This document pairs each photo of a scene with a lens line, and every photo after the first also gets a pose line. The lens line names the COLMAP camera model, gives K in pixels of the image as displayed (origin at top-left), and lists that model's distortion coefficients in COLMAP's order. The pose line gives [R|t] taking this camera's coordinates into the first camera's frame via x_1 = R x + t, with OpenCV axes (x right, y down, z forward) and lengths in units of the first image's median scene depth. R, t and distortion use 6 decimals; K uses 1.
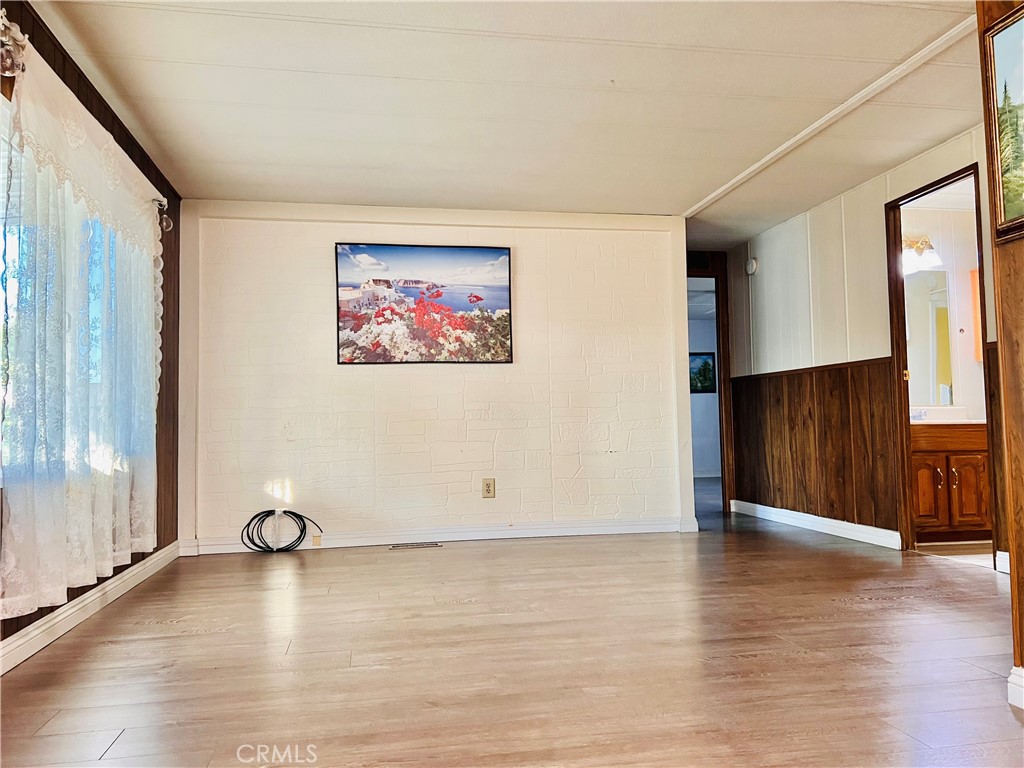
lens RADIAL K [[767.7, 0, 512.6], [0, 767.7, 386.4], [0, 0, 1]] dist [0.072274, -0.079941]
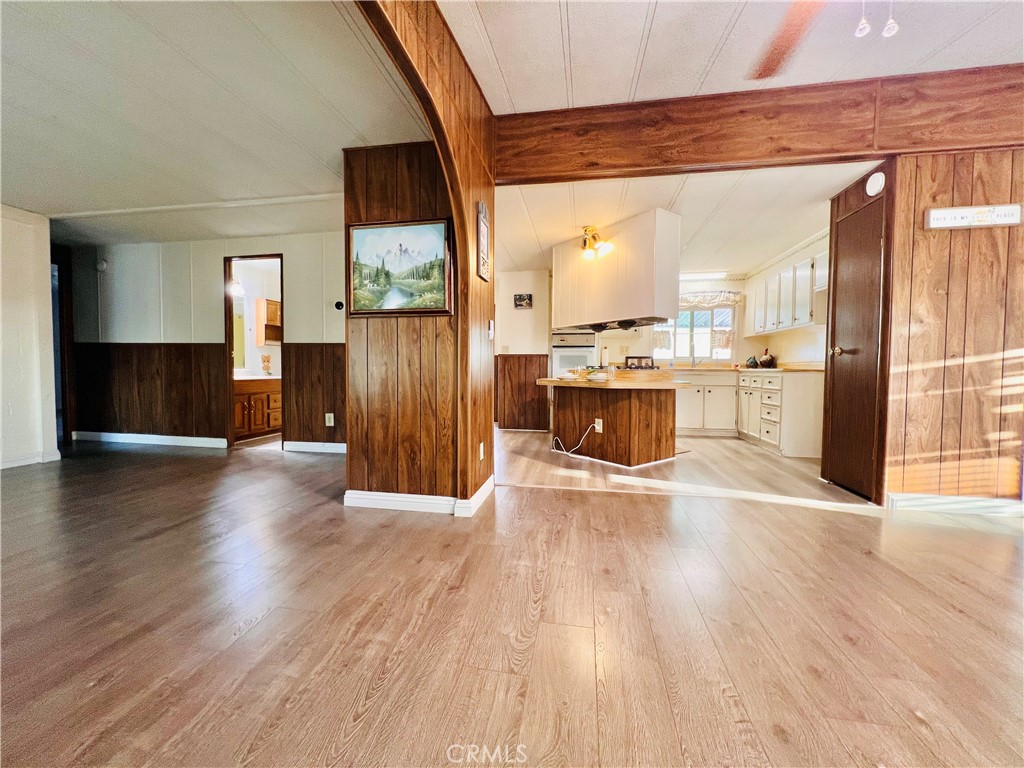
lens RADIAL K [[409.2, 0, 510.6], [0, 409.2, 381.0], [0, 0, 1]] dist [0.000444, -0.000280]
pose [[0.354351, -0.014362, 0.935002, -0.153204], [-0.065768, 0.997023, 0.040239, -0.029475], [-0.932797, -0.075752, 0.352351, 0.032880]]
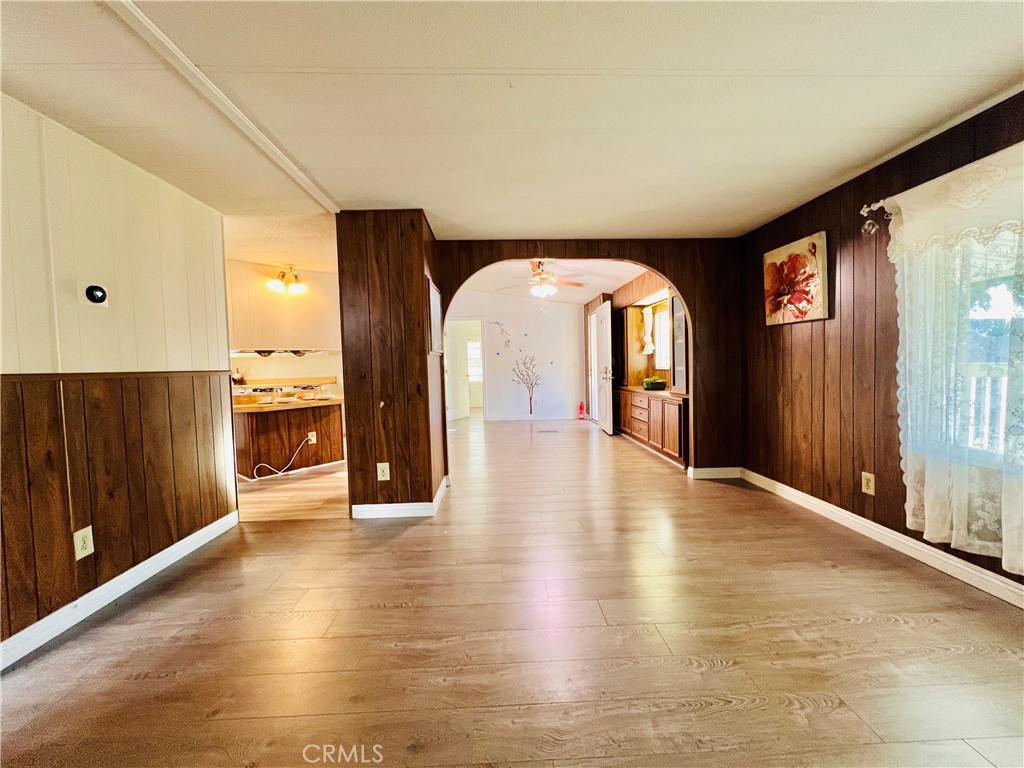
lens RADIAL K [[409.2, 0, 507.8], [0, 409.2, 381.2], [0, 0, 1]] dist [0.000444, -0.000280]
pose [[-0.987798, 0.034518, 0.151865, 0.045940], [0.031966, 0.999304, -0.019213, -0.020818], [-0.152423, -0.014124, -0.988214, 0.964939]]
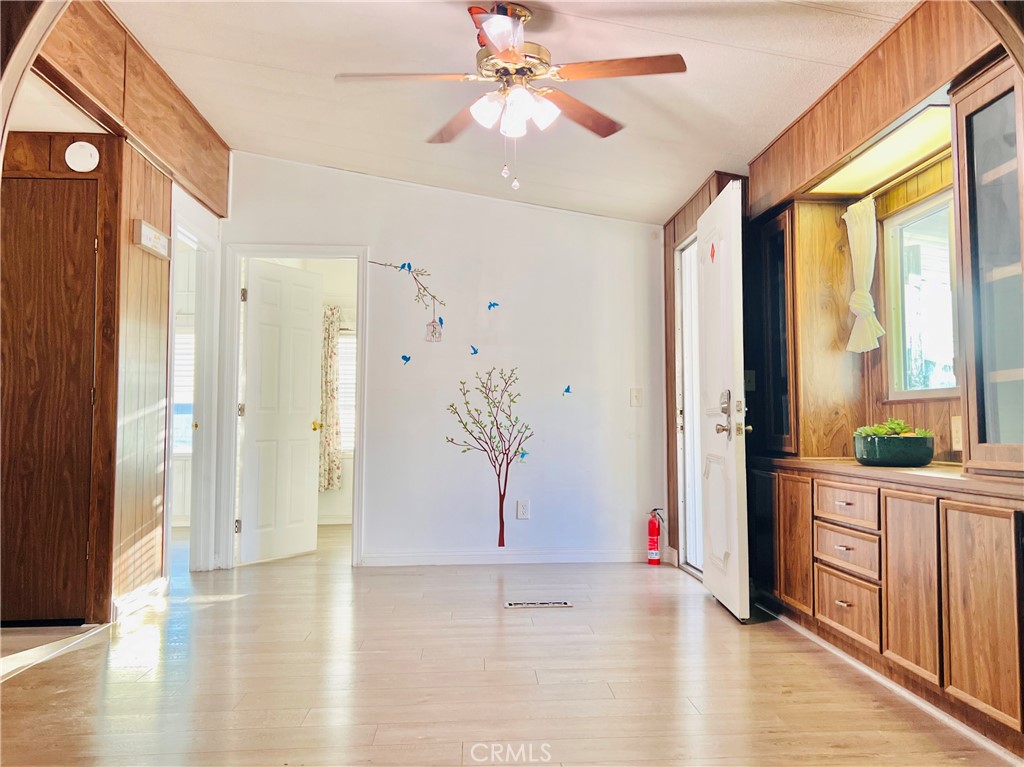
lens RADIAL K [[990.6, 0, 559.1], [0, 990.6, 348.1], [0, 0, 1]] dist [0.130169, 0.000000]
pose [[-0.996223, 0.024918, 0.083177, 0.016884], [0.013337, 0.990483, -0.136990, 0.006502], [-0.085799, -0.135364, -0.987074, 0.637035]]
